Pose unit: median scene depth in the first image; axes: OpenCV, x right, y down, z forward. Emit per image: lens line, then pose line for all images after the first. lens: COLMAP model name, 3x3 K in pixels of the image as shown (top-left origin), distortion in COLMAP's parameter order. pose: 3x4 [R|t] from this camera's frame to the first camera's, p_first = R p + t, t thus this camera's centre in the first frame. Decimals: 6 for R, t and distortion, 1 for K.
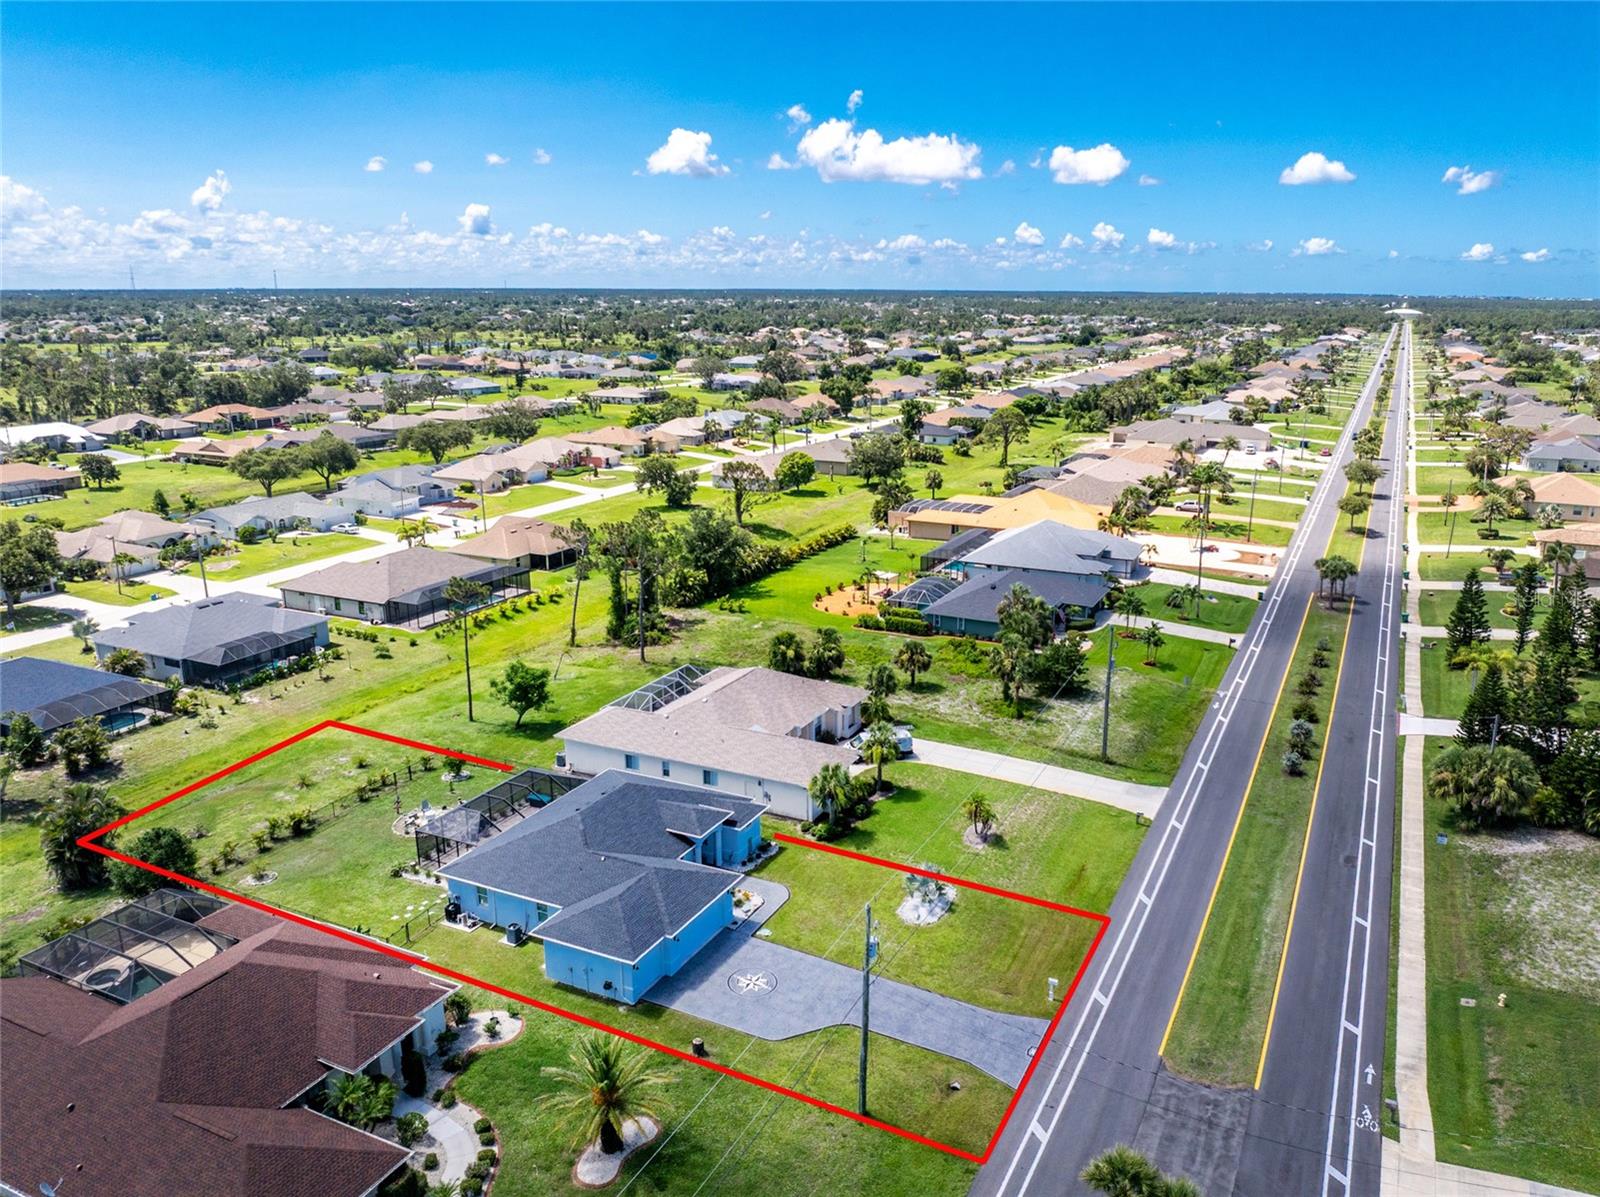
lens RADIAL K [[1166.7, 0, 871.9], [0, 1166.7, 595.1], [0, 0, 1]] dist [-0.041212, 0.007574]
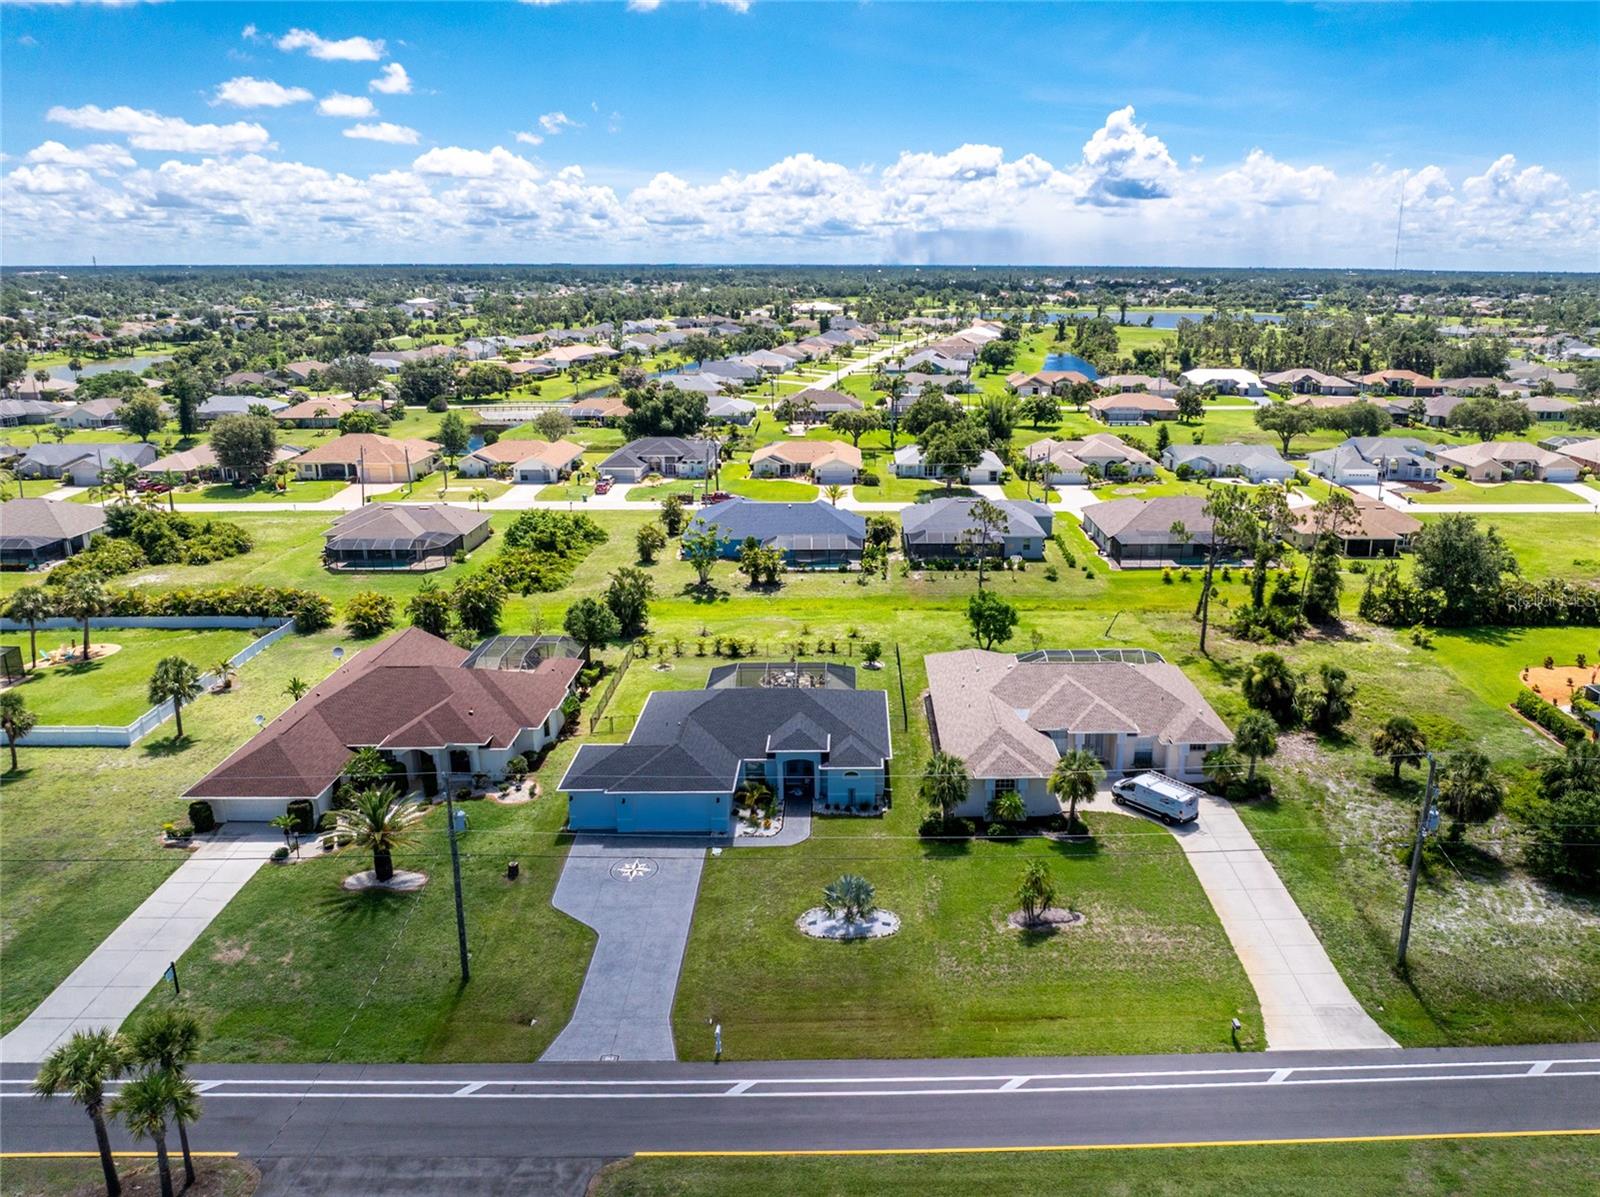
lens RADIAL K [[1166.7, 0, 871.9], [0, 1166.7, 595.1], [0, 0, 1]] dist [-0.041212, 0.007574]
pose [[0.433178, 0.242986, -0.867937, 0.455784], [-0.231698, 0.960633, 0.153299, -0.060381], [0.871018, 0.134694, 0.472424, 0.364959]]
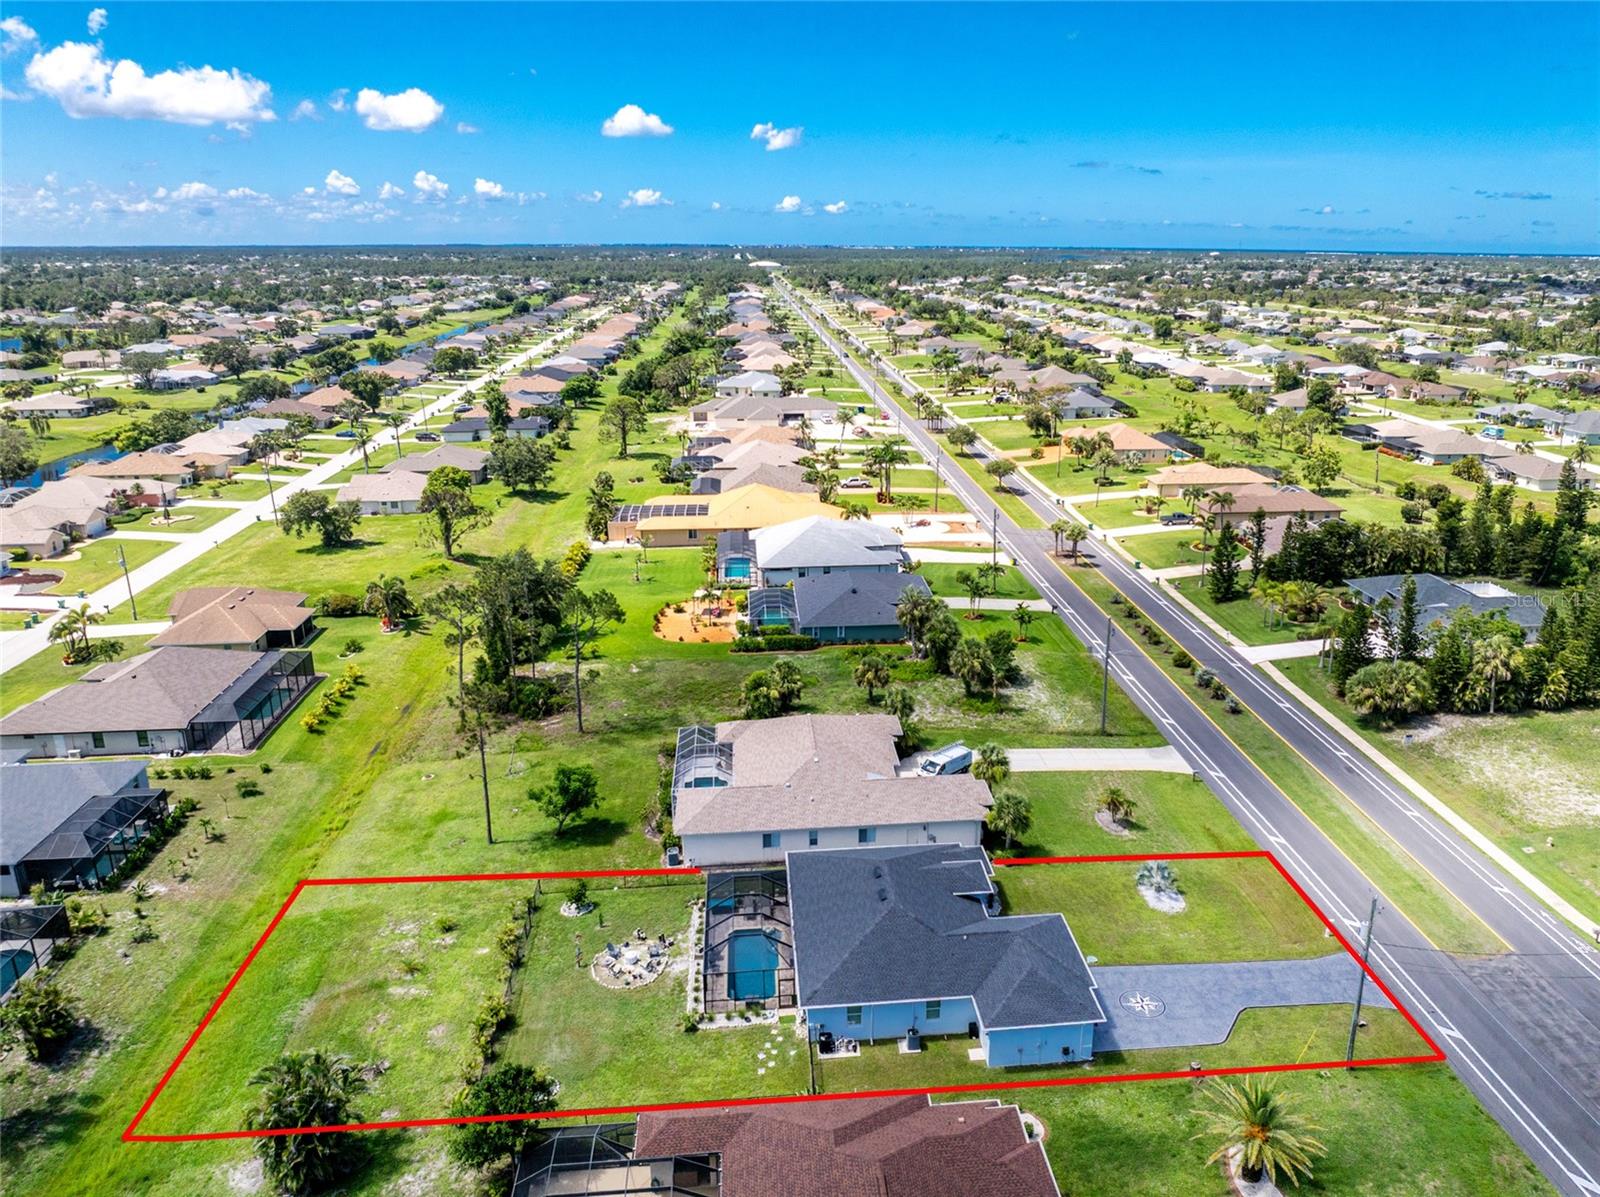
lens RADIAL K [[1166.7, 0, 871.9], [0, 1166.7, 595.1], [0, 0, 1]] dist [-0.041212, 0.007574]
pose [[0.856698, -0.150907, 0.493251, -0.438872], [0.131373, 0.988547, 0.074267, -0.087444], [-0.498809, 0.001176, 0.866711, 0.101921]]
